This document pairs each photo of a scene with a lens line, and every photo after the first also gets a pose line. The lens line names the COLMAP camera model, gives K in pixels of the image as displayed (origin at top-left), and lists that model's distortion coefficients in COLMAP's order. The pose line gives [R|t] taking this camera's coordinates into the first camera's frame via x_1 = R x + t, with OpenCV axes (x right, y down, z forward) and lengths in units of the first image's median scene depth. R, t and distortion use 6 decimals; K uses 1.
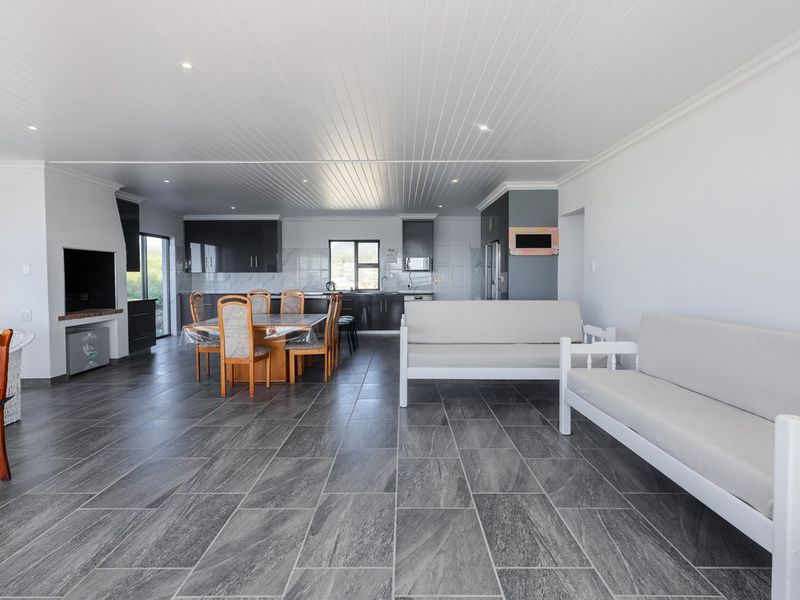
lens RADIAL K [[434.7, 0, 401.7], [0, 434.7, 284.9], [0, 0, 1]] dist [0.003733, 0.001257]
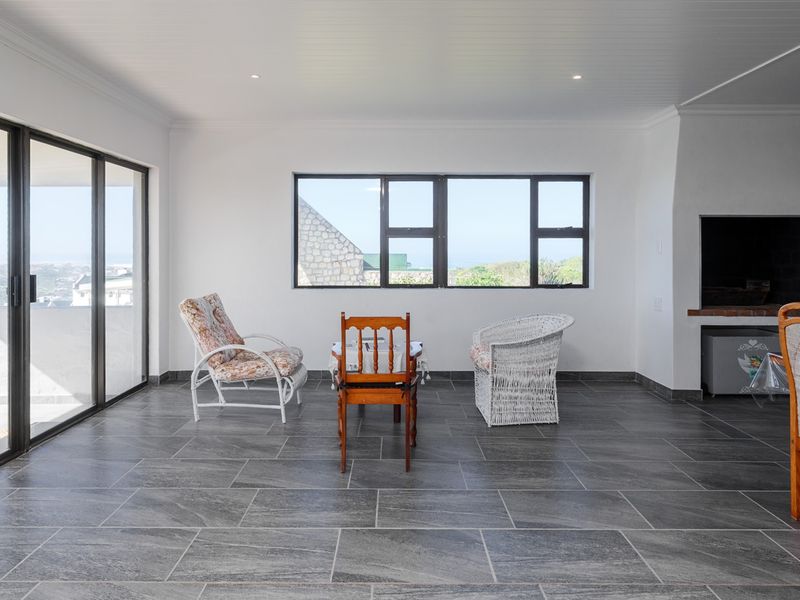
lens RADIAL K [[568.5, 0, 399.1], [0, 568.5, 250.2], [0, 0, 1]] dist [-0.002287, 0.000767]
pose [[0.008549, 0.003620, -0.999957, 0.177953], [-0.029092, 0.999571, 0.003370, -0.017846], [0.999540, 0.029062, 0.008650, 0.527822]]
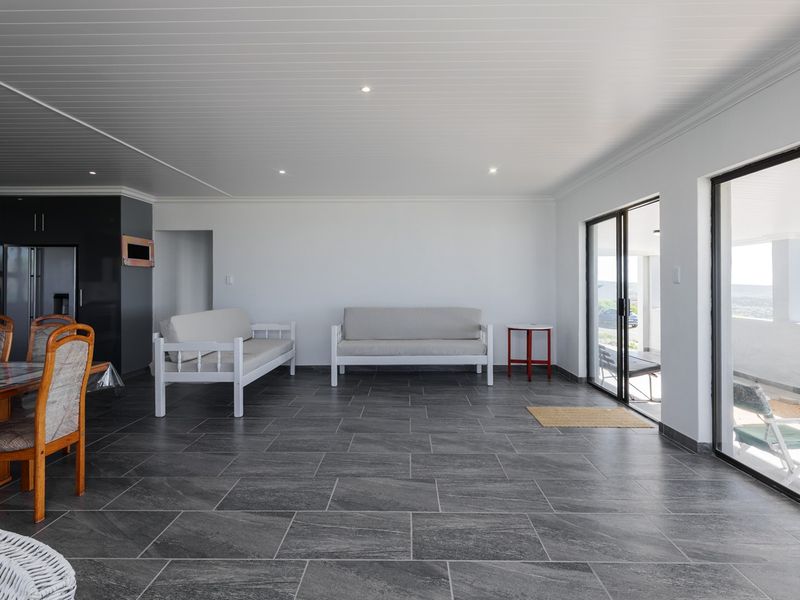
lens RADIAL K [[434.7, 0, 401.7], [0, 434.7, 284.9], [0, 0, 1]] dist [0.003733, 0.001257]
pose [[0.016442, 0.001373, 0.999864, -0.860107], [0.027810, 0.999612, -0.001830, -0.012203], [-0.999478, 0.027836, 0.016397, 0.513635]]
